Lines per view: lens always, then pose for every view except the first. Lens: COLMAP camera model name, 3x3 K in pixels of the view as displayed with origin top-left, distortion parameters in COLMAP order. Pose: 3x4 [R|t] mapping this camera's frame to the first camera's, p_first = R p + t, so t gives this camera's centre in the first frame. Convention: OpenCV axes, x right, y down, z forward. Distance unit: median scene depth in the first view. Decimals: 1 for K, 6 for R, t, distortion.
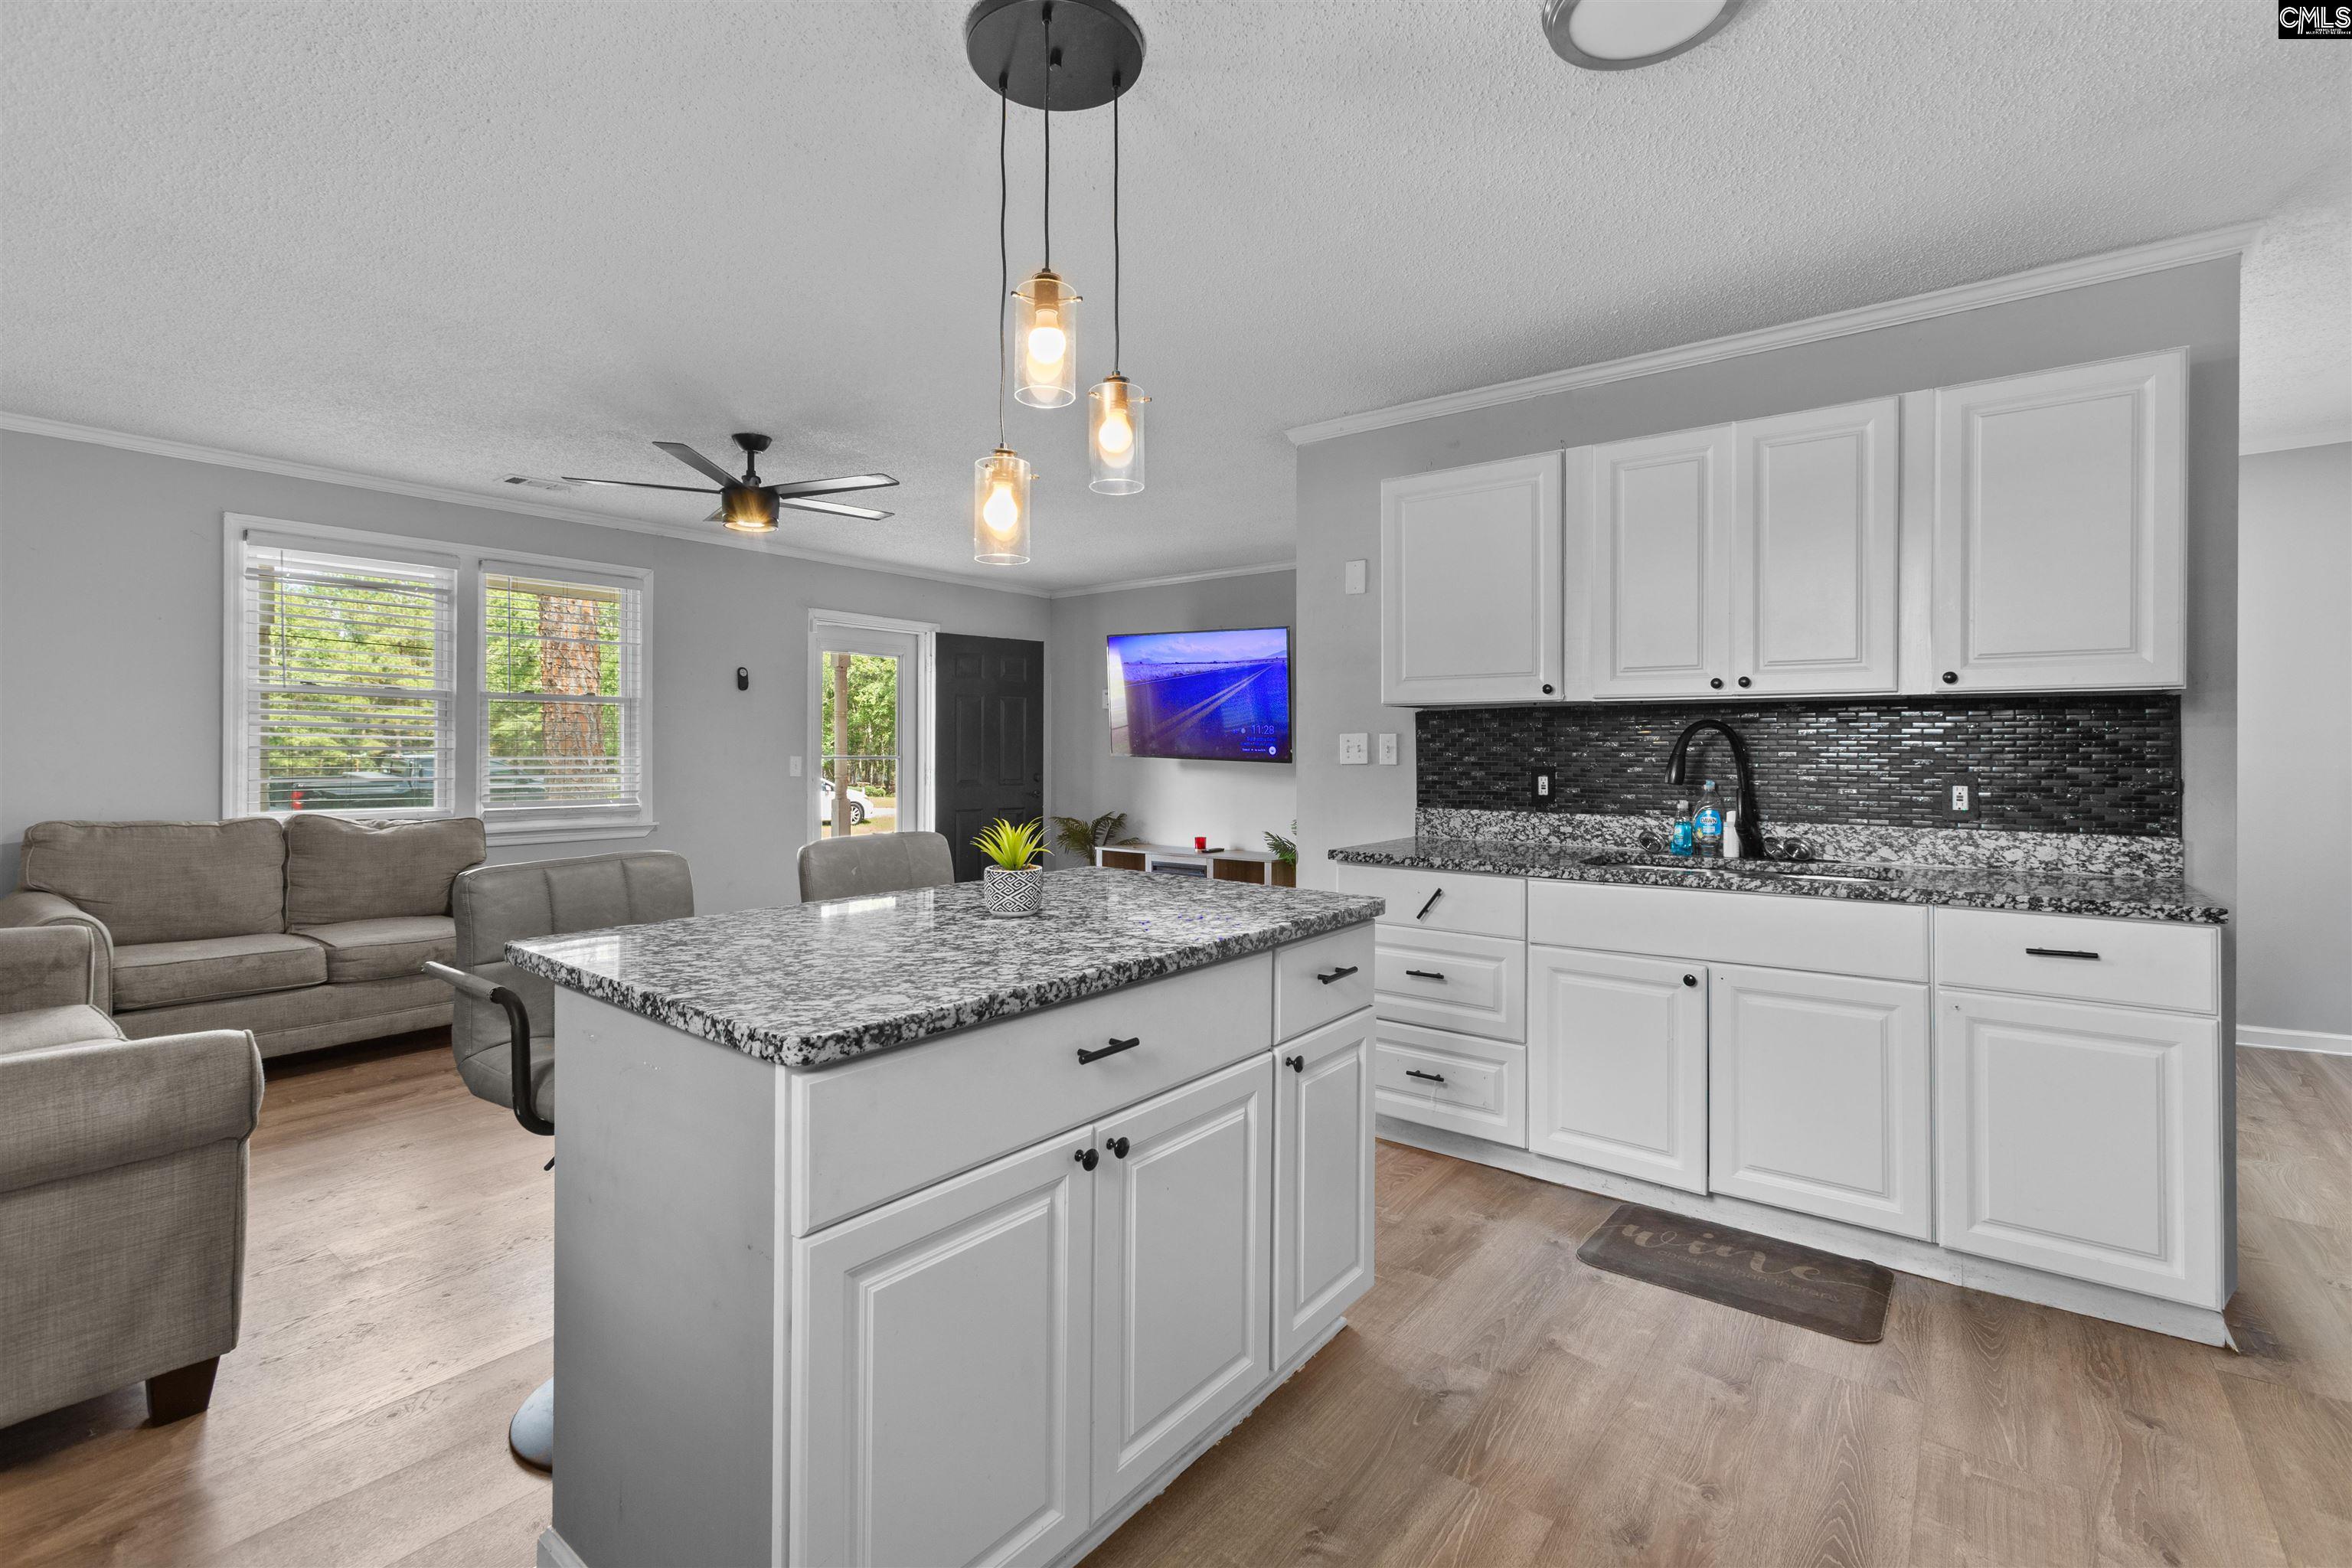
lens RADIAL K [[1029.8, 0, 1179.9], [0, 1029.8, 752.8], [0, 0, 1]] dist [-0.000705, -0.000004]
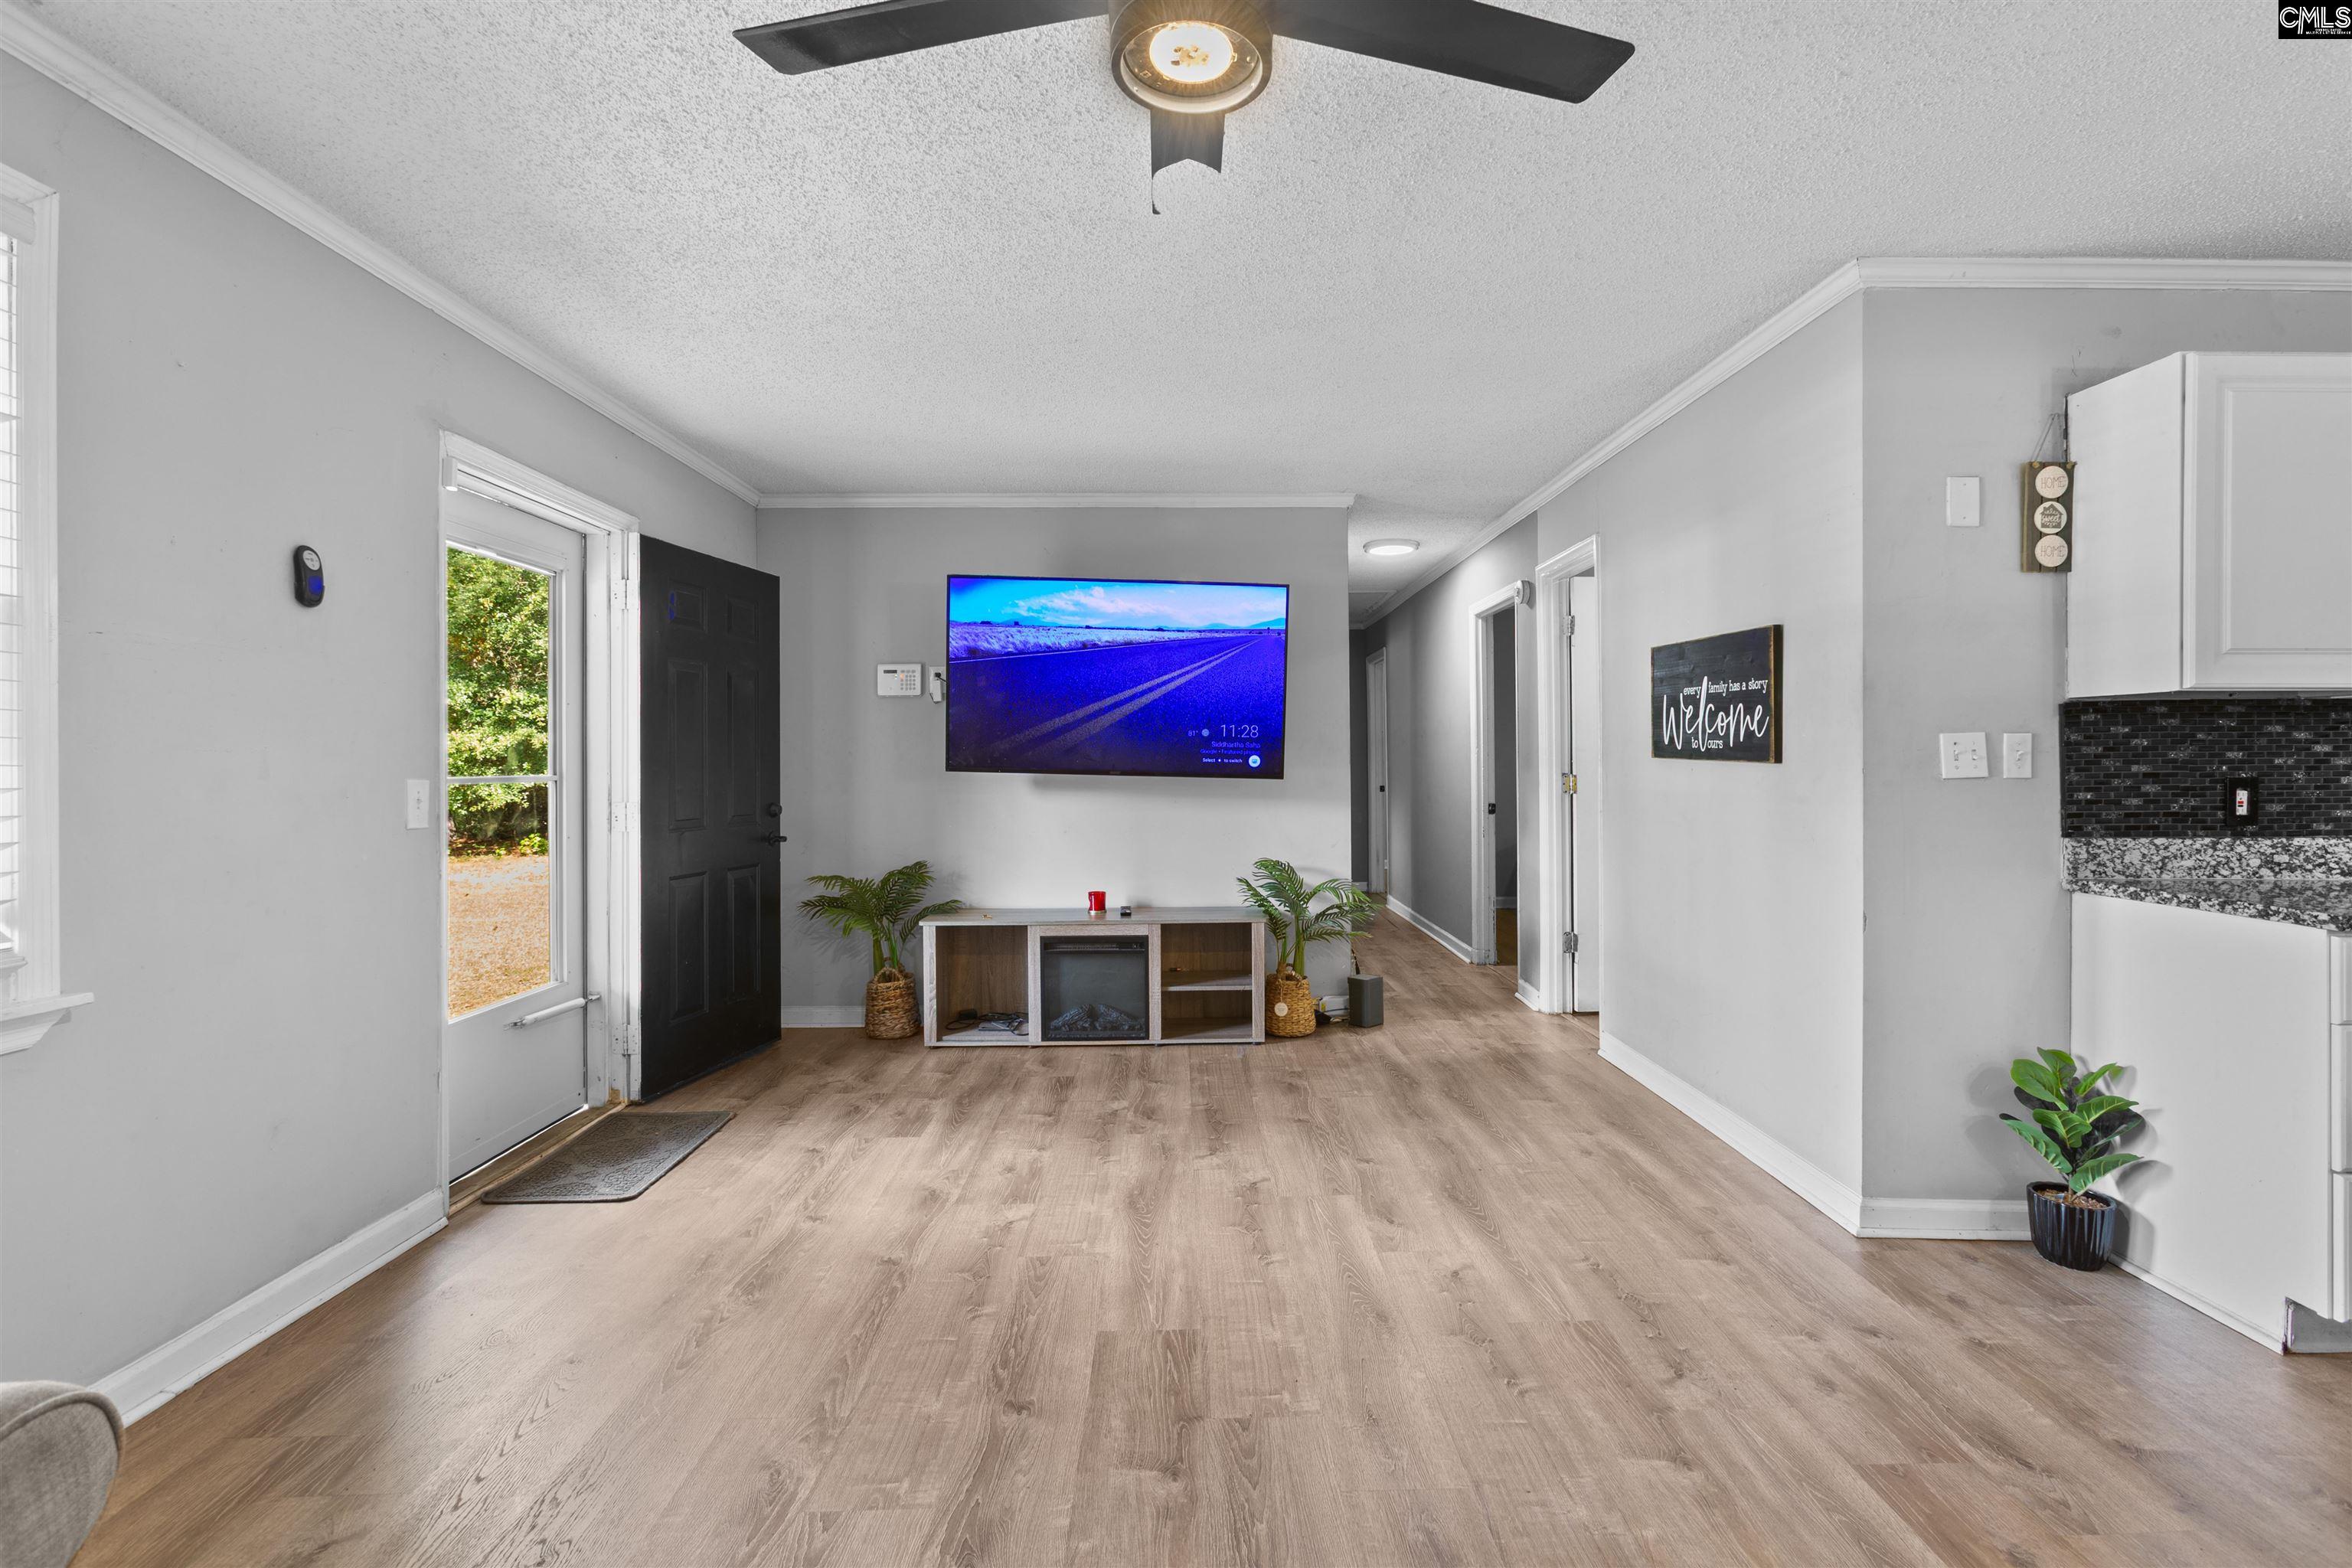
lens RADIAL K [[1041.5, 0, 1186.2], [0, 1041.5, 771.3], [0, 0, 1]] dist [-0.017831, 0.013227]
pose [[0.774045, -0.009378, 0.633061, -0.684258], [0.005807, 0.999953, 0.007713, -0.001609], [-0.633103, -0.002294, 0.774064, 0.833350]]
